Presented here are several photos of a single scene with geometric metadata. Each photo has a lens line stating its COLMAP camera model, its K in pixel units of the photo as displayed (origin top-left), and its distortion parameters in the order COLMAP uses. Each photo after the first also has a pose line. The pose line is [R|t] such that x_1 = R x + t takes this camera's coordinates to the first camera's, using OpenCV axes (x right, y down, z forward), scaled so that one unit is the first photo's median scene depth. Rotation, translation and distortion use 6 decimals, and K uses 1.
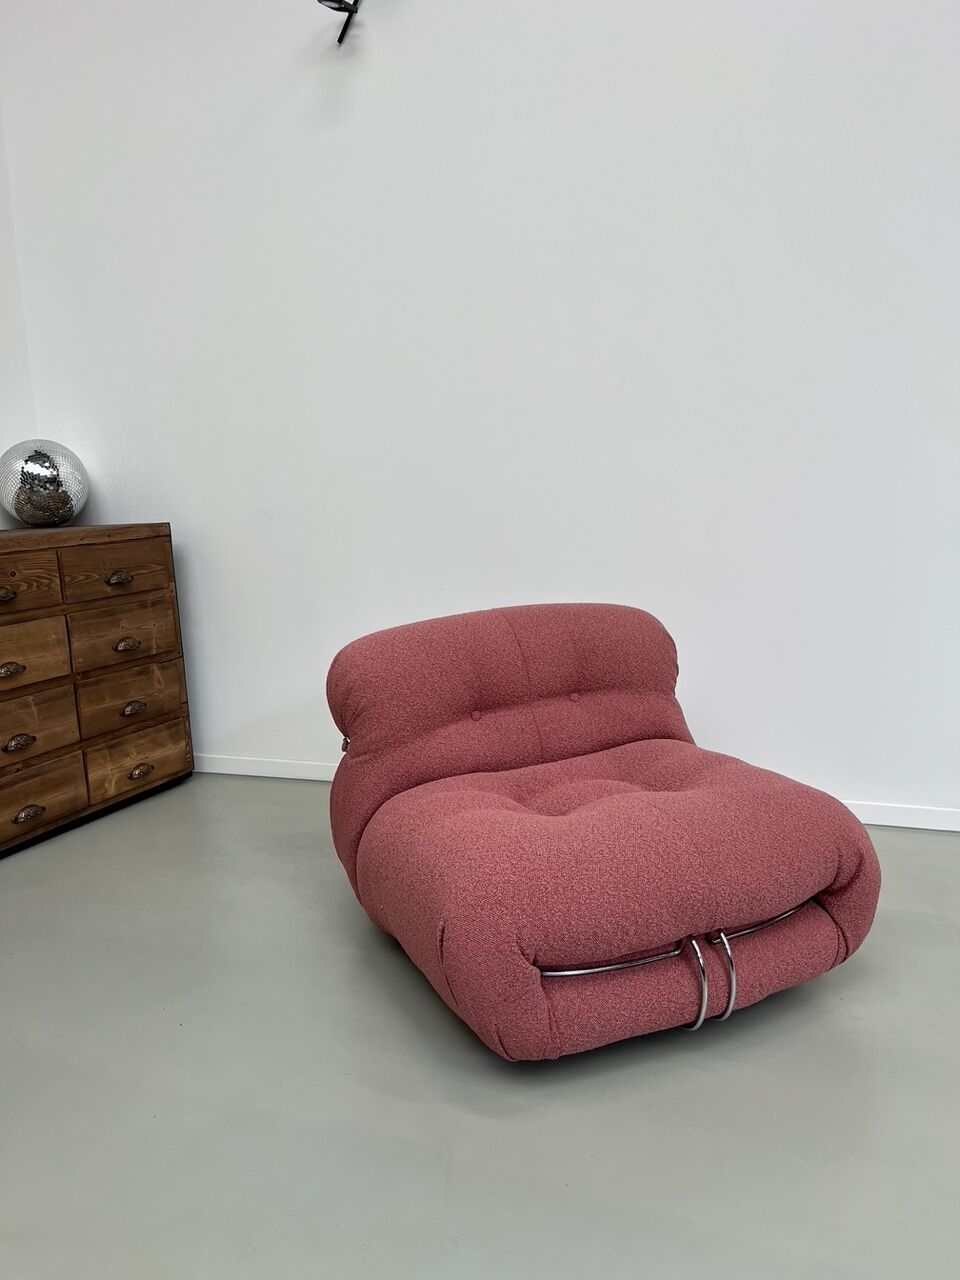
lens RADIAL K [[983.5, 0, 483.3], [0, 983.5, 632.6], [0, 0, 1]] dist [0.059042, -0.116011]
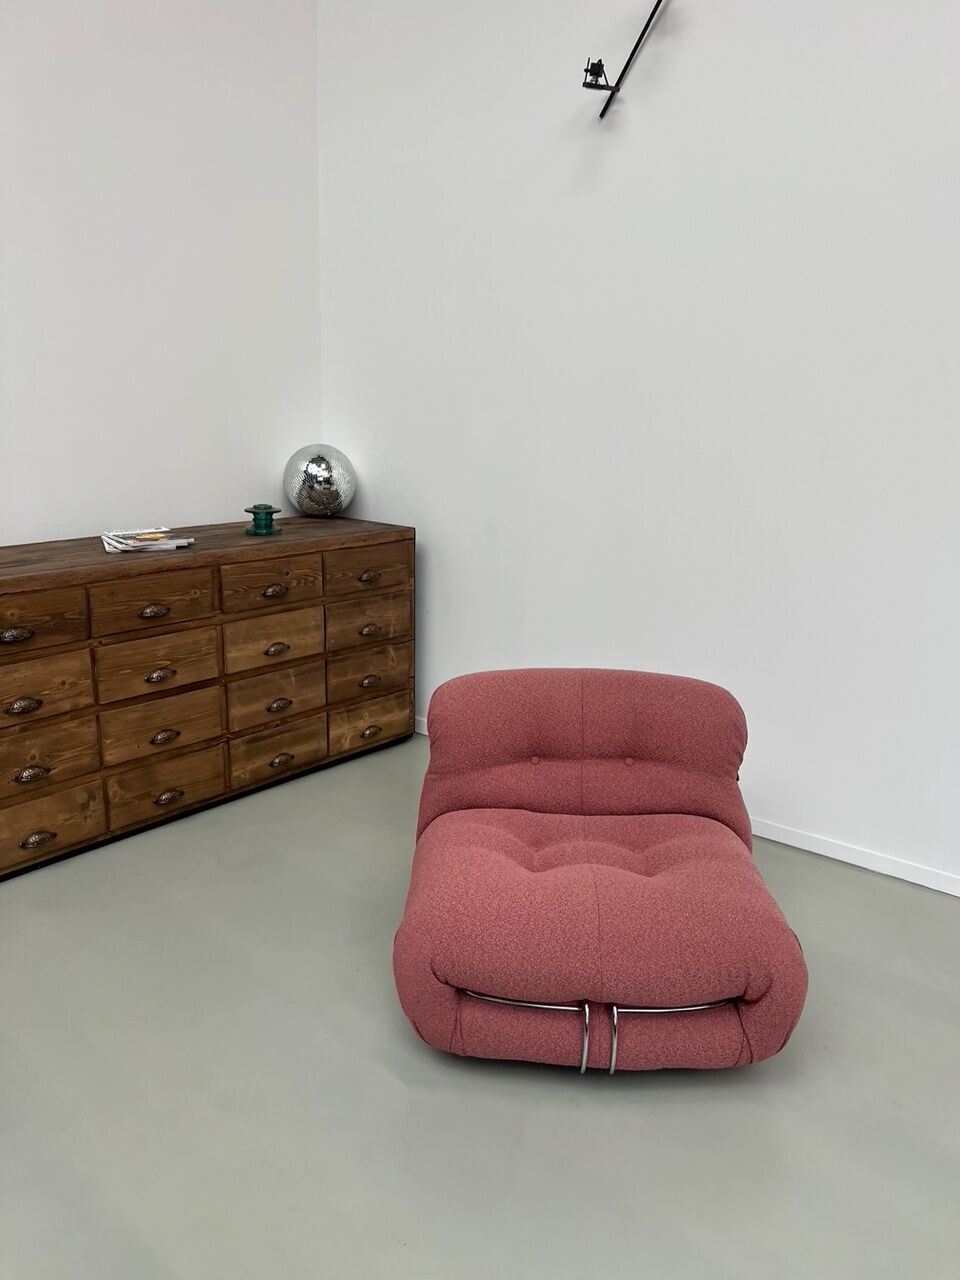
lens RADIAL K [[975.5, 0, 479.4], [0, 975.5, 631.9], [0, 0, 1]] dist [0.115940, -0.225332]
pose [[0.956455, 0.134480, -0.259052, 0.083697], [-0.110262, 0.988243, 0.105919, -0.133328], [0.270250, -0.072743, 0.960038, -0.121957]]
